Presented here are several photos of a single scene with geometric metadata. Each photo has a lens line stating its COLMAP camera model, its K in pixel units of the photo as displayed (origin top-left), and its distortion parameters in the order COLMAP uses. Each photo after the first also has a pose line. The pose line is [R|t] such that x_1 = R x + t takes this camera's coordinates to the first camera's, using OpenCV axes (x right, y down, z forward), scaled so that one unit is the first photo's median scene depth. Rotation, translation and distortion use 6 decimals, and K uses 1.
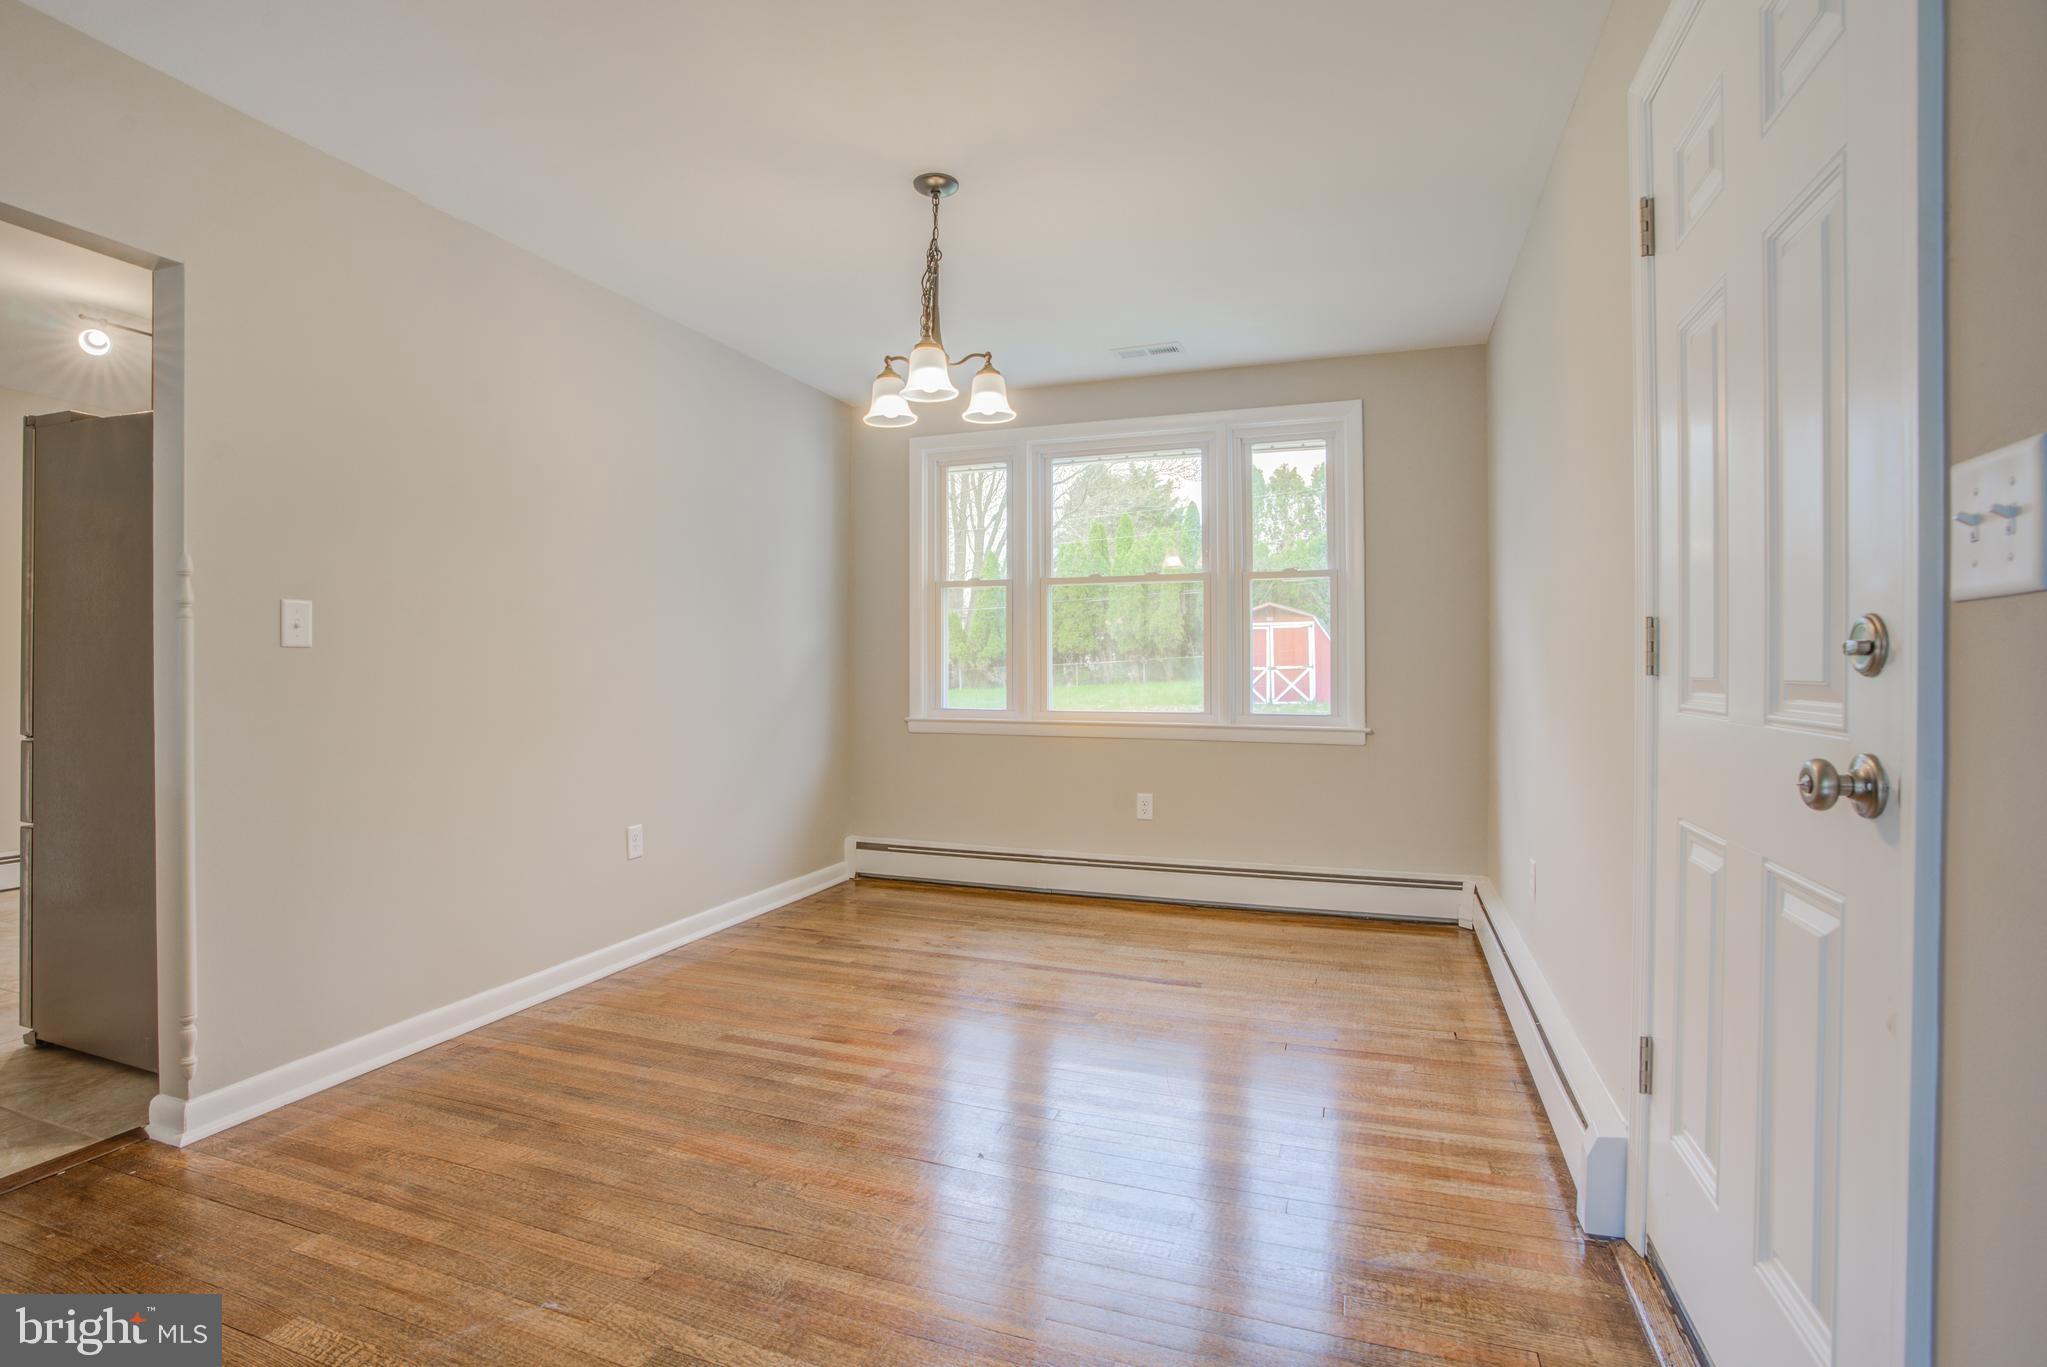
lens RADIAL K [[965.8, 0, 1016.1], [0, 965.8, 689.5], [0, 0, 1]] dist [-0.063835, 0.000699]
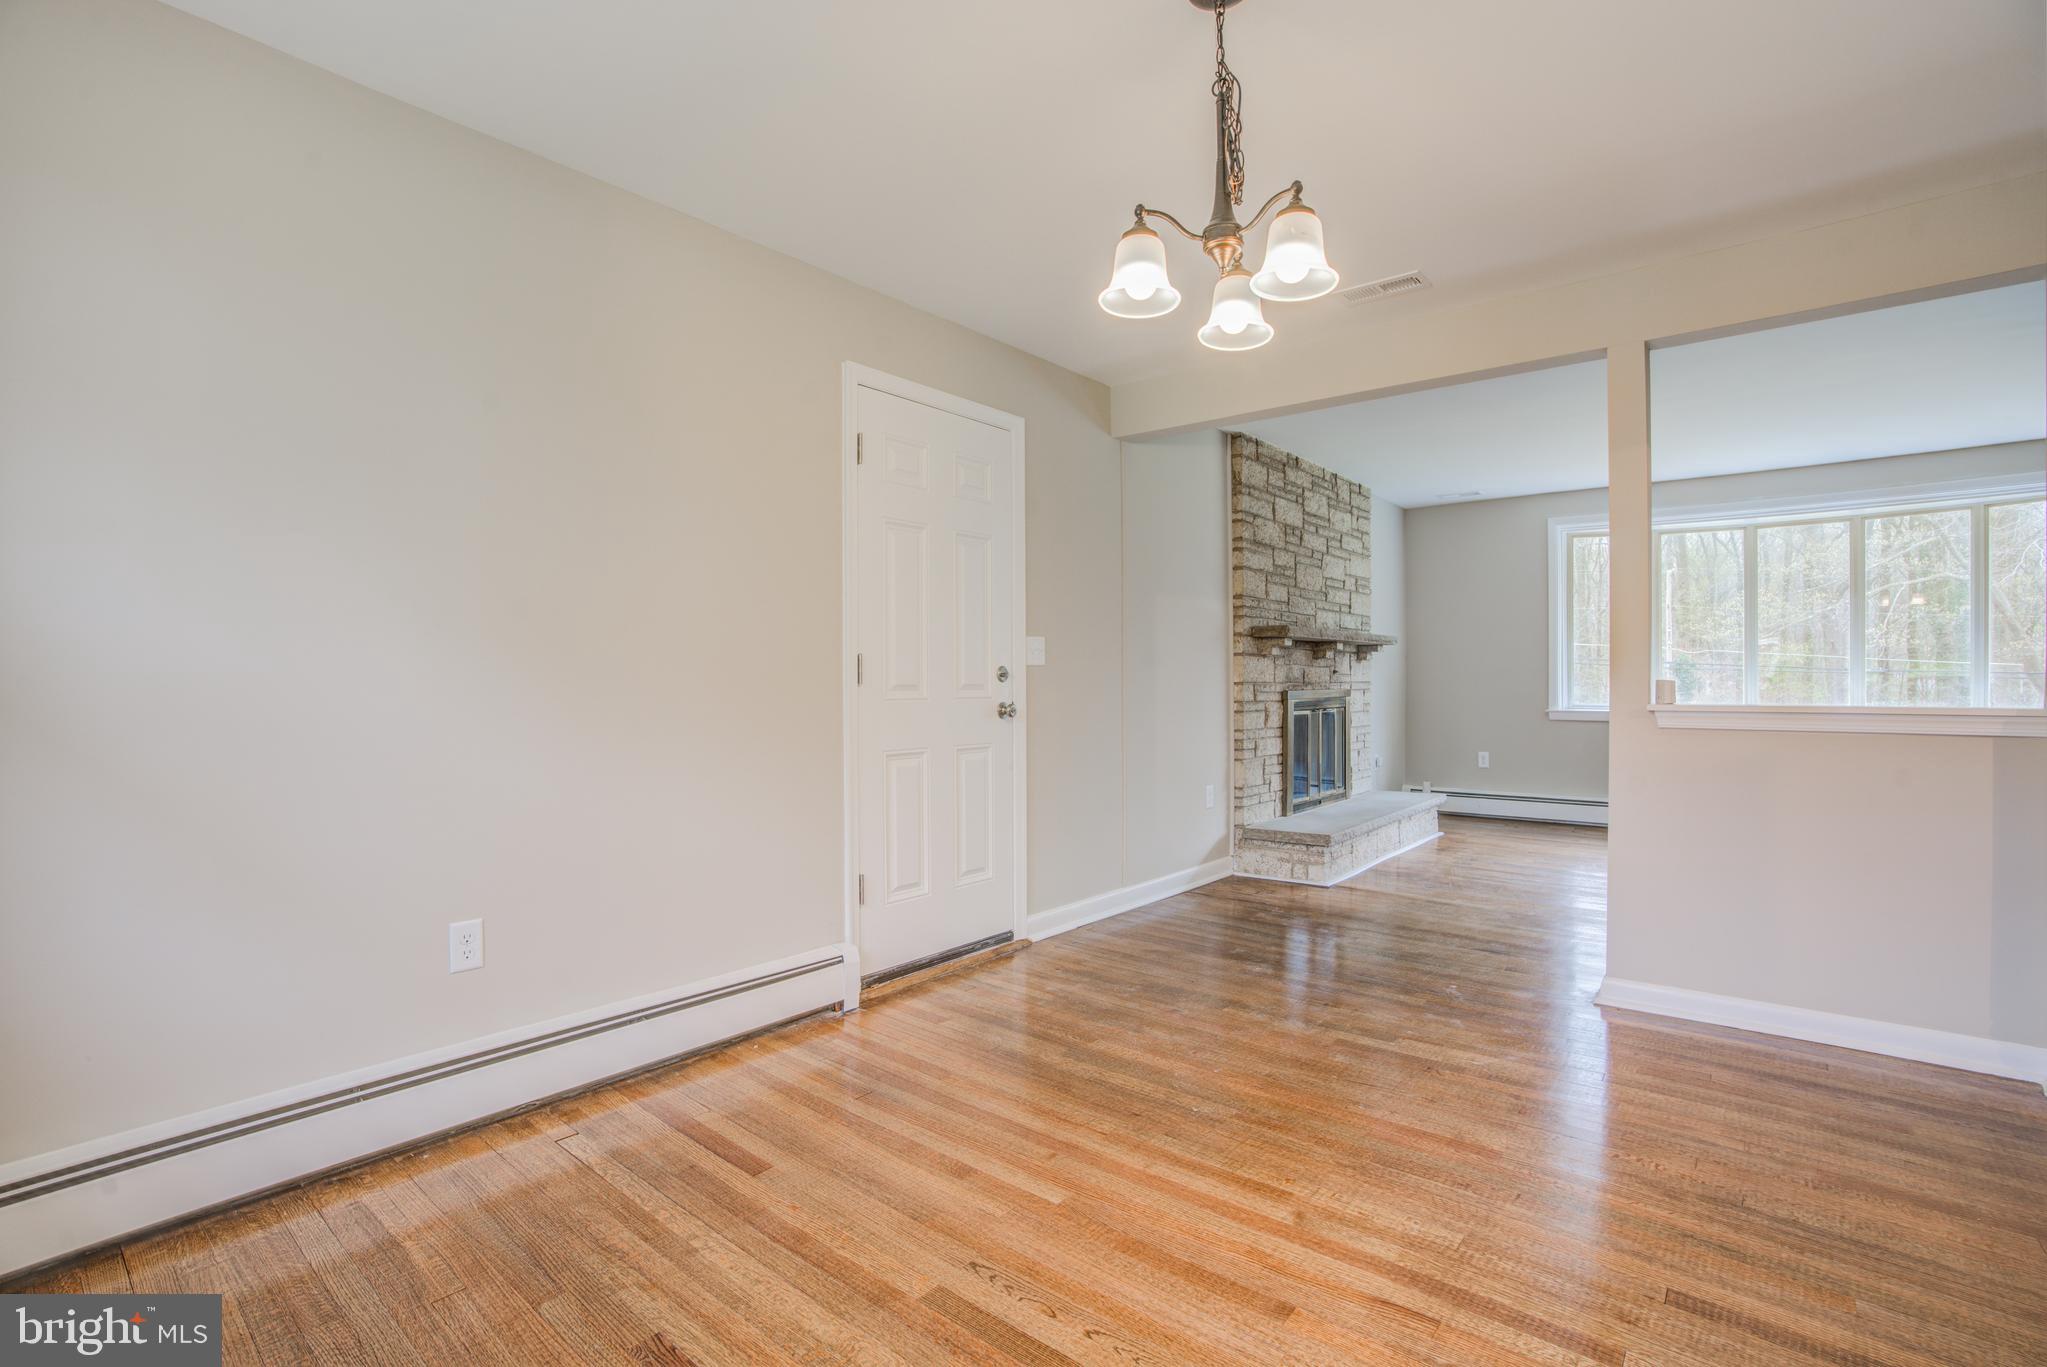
lens RADIAL K [[954.1, 0, 1023.5], [0, 954.1, 683.5], [0, 0, 1]] dist [-0.062222, 0.030031]
pose [[-0.939122, 0.000269, 0.343585, -0.132960], [0.009180, 0.999662, 0.024307, -0.026898], [-0.343462, 0.025982, -0.938807, 1.231874]]
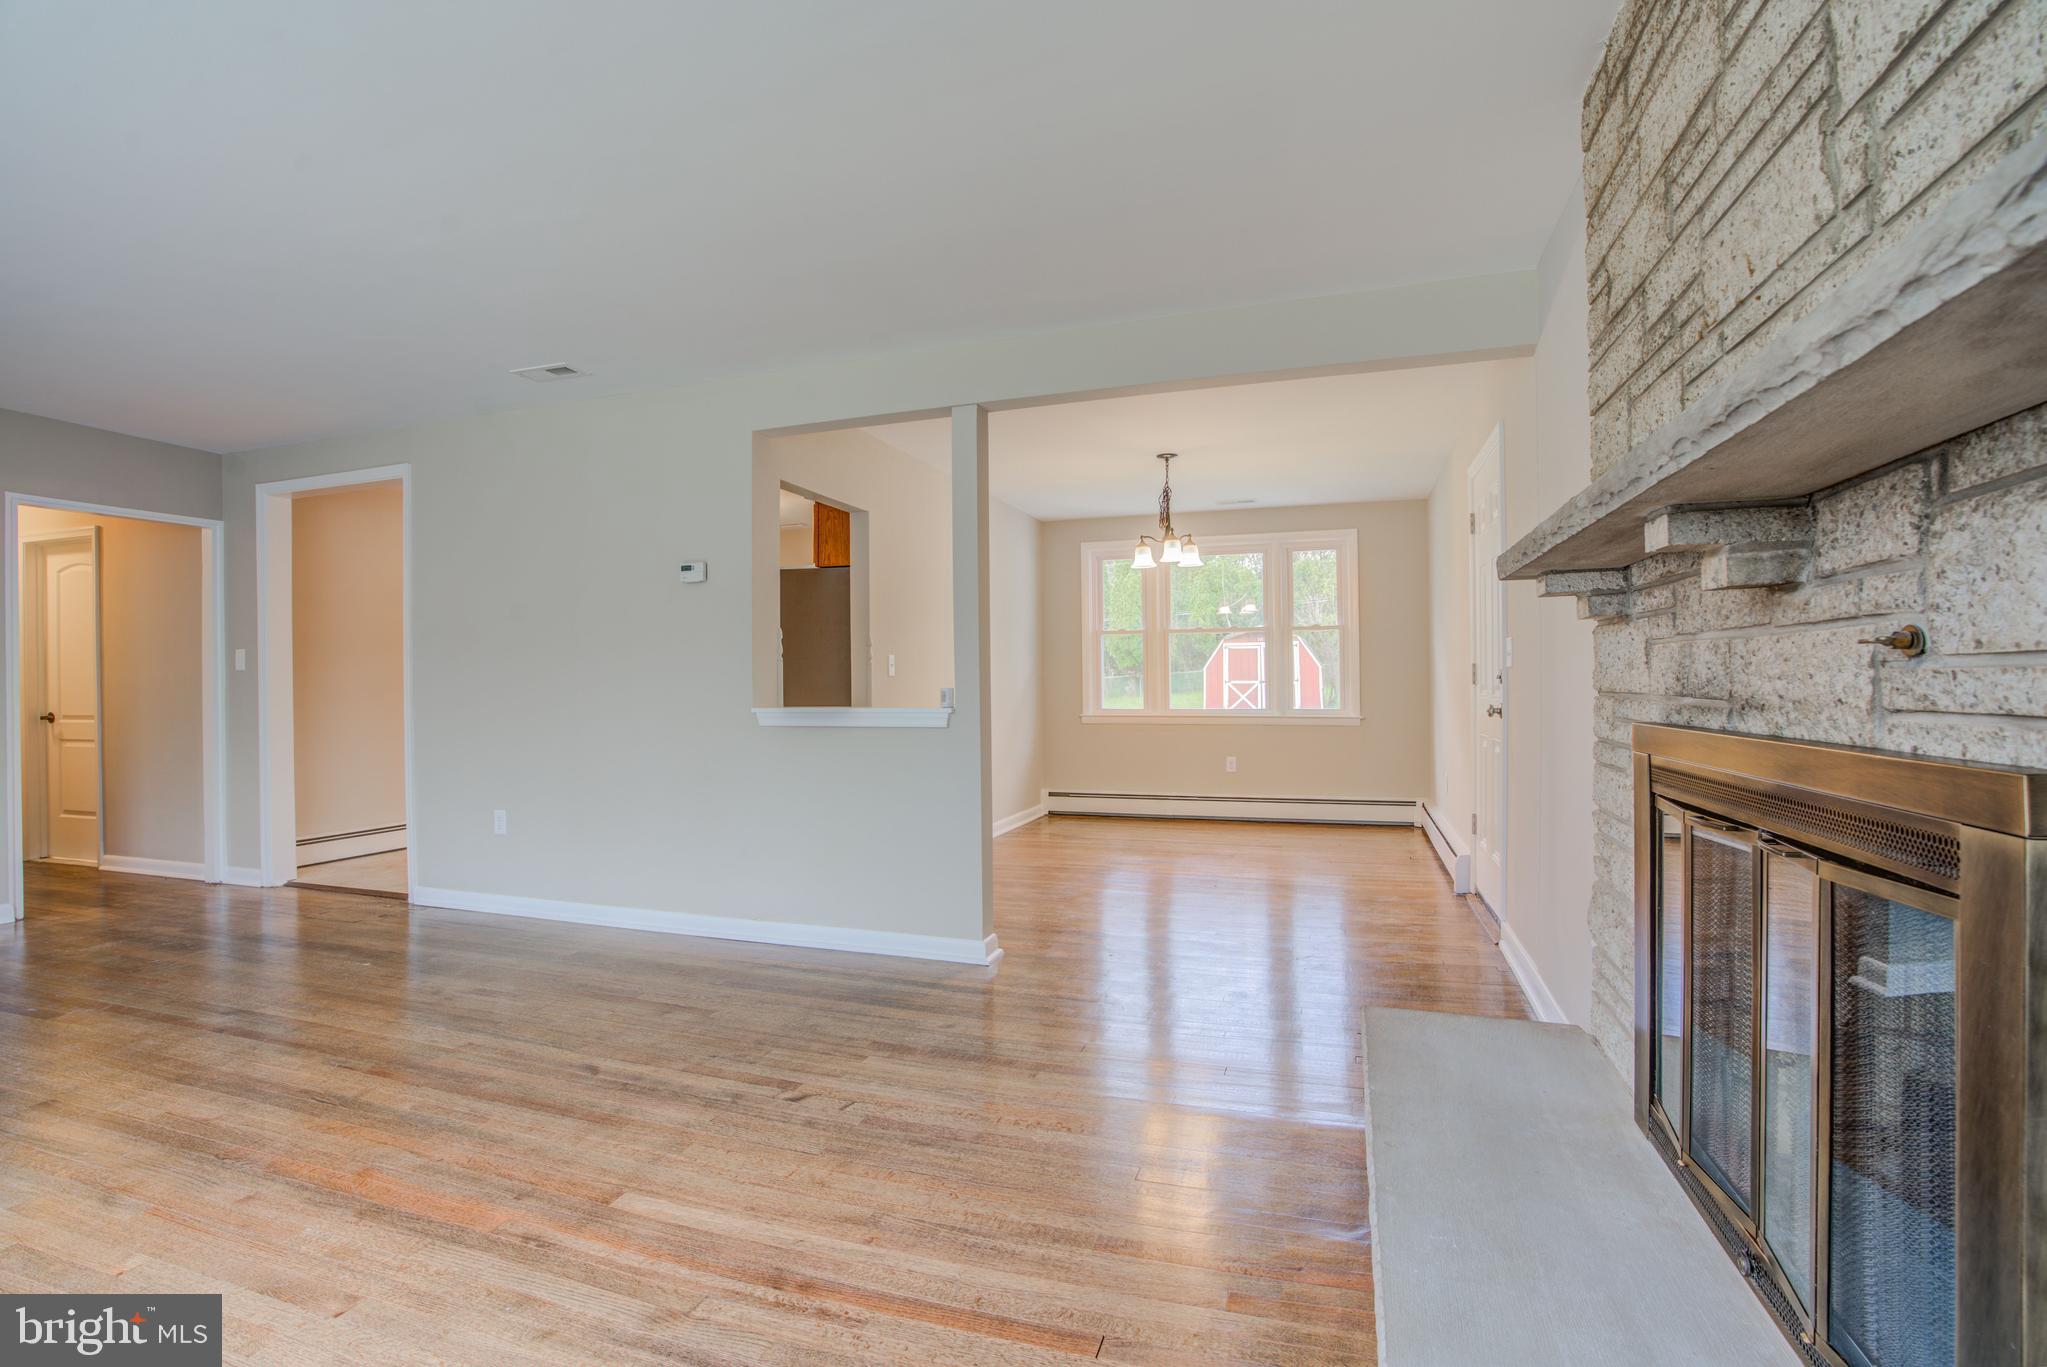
lens RADIAL K [[957.0, 0, 1023.5], [0, 957.0, 713.5], [0, 0, 1]] dist [-0.065476, 0.023028]
pose [[0.999557, -0.009630, 0.028162, -0.341589], [0.009380, 0.999915, 0.009004, 0.016013], [-0.028247, -0.008735, 0.999563, -0.817460]]
